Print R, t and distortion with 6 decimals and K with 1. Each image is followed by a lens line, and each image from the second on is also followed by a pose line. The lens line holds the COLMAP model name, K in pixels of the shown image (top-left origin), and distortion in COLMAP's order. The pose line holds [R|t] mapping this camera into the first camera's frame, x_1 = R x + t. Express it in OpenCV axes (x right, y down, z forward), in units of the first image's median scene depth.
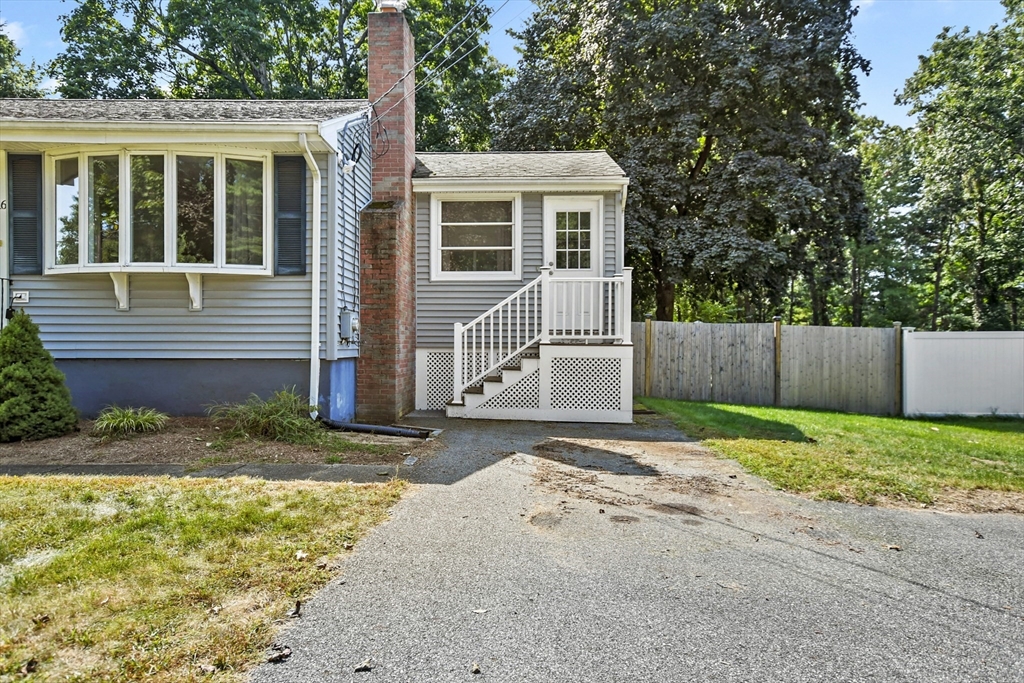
lens RADIAL K [[649.4, 0, 511.9], [0, 649.4, 350.6], [0, 0, 1]] dist [0.016565, 0.002148]
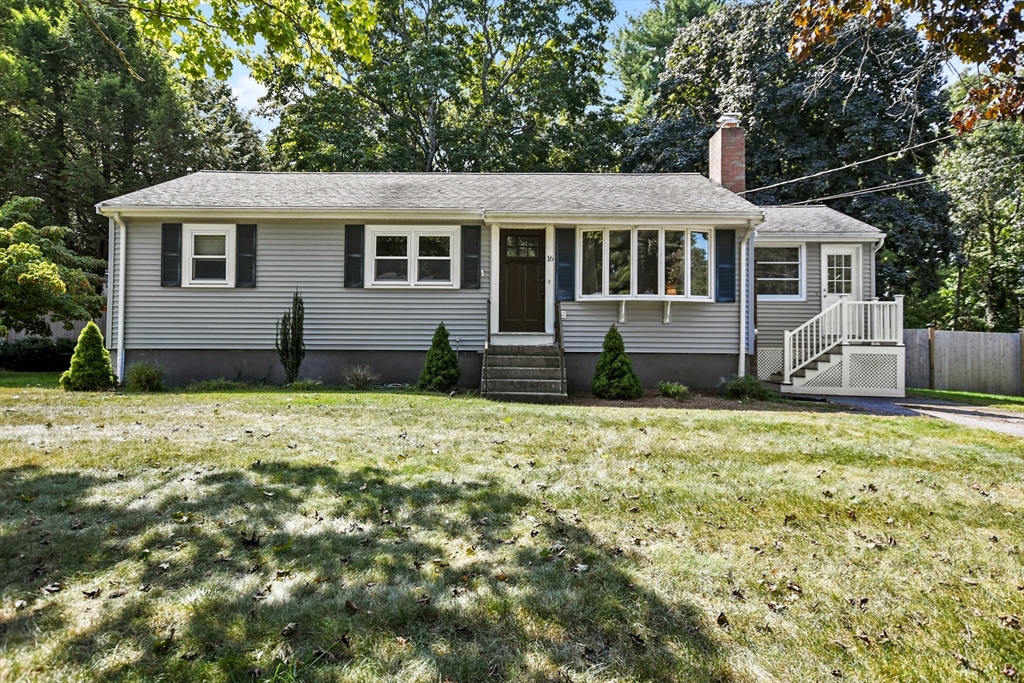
lens RADIAL K [[614.3, 0, 511.9], [0, 614.3, 332.1], [0, 0, 1]] dist [-0.000997, -0.001133]
pose [[0.999881, 0.008043, -0.013133, -0.630924], [-0.008314, 0.999751, -0.020687, -0.003498], [0.012963, 0.020794, 0.999700, -0.399567]]
